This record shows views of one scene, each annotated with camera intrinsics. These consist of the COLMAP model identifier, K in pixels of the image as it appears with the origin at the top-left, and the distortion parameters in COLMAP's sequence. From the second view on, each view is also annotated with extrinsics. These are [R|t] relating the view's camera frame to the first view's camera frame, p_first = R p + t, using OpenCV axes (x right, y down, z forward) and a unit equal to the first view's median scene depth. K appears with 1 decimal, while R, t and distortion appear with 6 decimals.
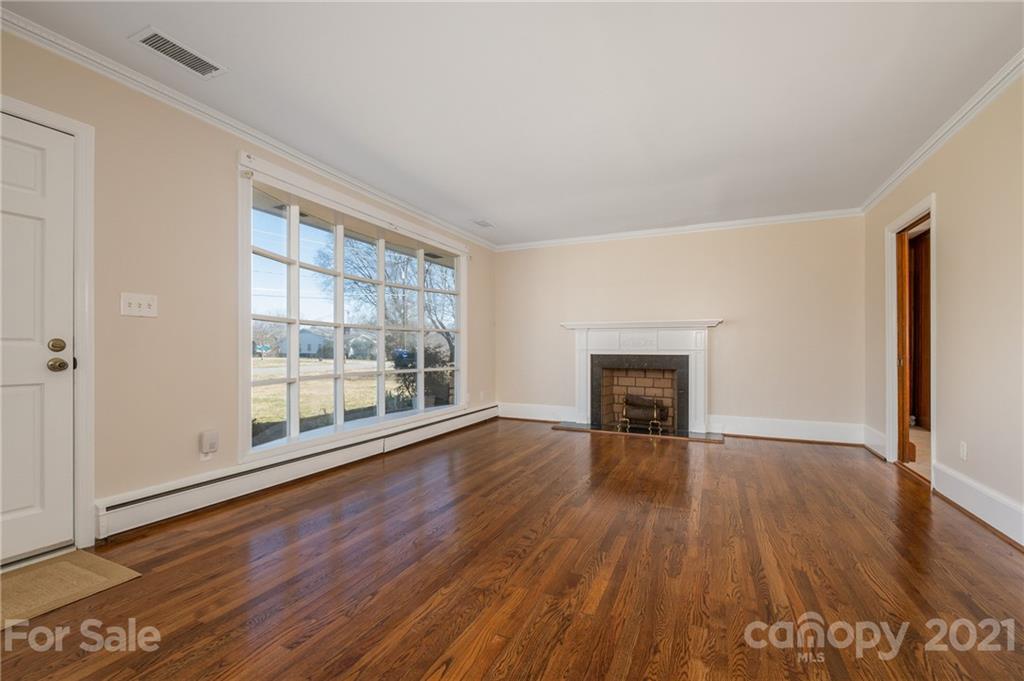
lens RADIAL K [[445.1, 0, 510.6], [0, 445.1, 345.3], [0, 0, 1]] dist [0.018201, 0.000457]
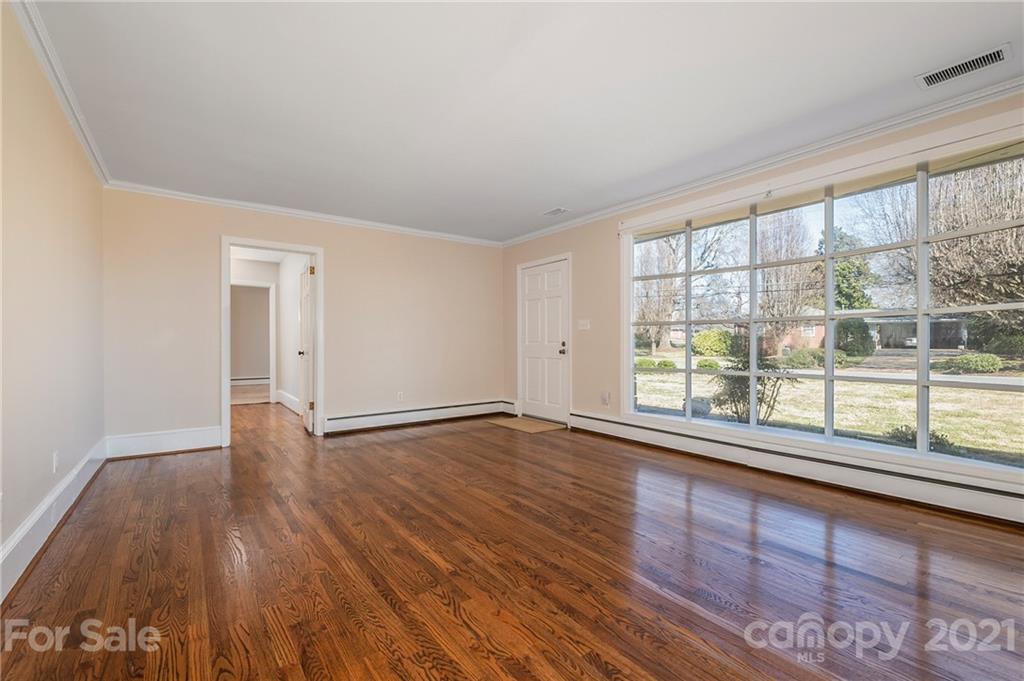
lens RADIAL K [[445.1, 0, 511.5], [0, 445.1, 345.7], [0, 0, 1]] dist [0.018201, 0.000457]
pose [[-0.493772, -0.002287, -0.869589, 1.255866], [0.001298, 0.999993, -0.003367, 0.017135], [0.869591, -0.002792, -0.493765, 1.869750]]
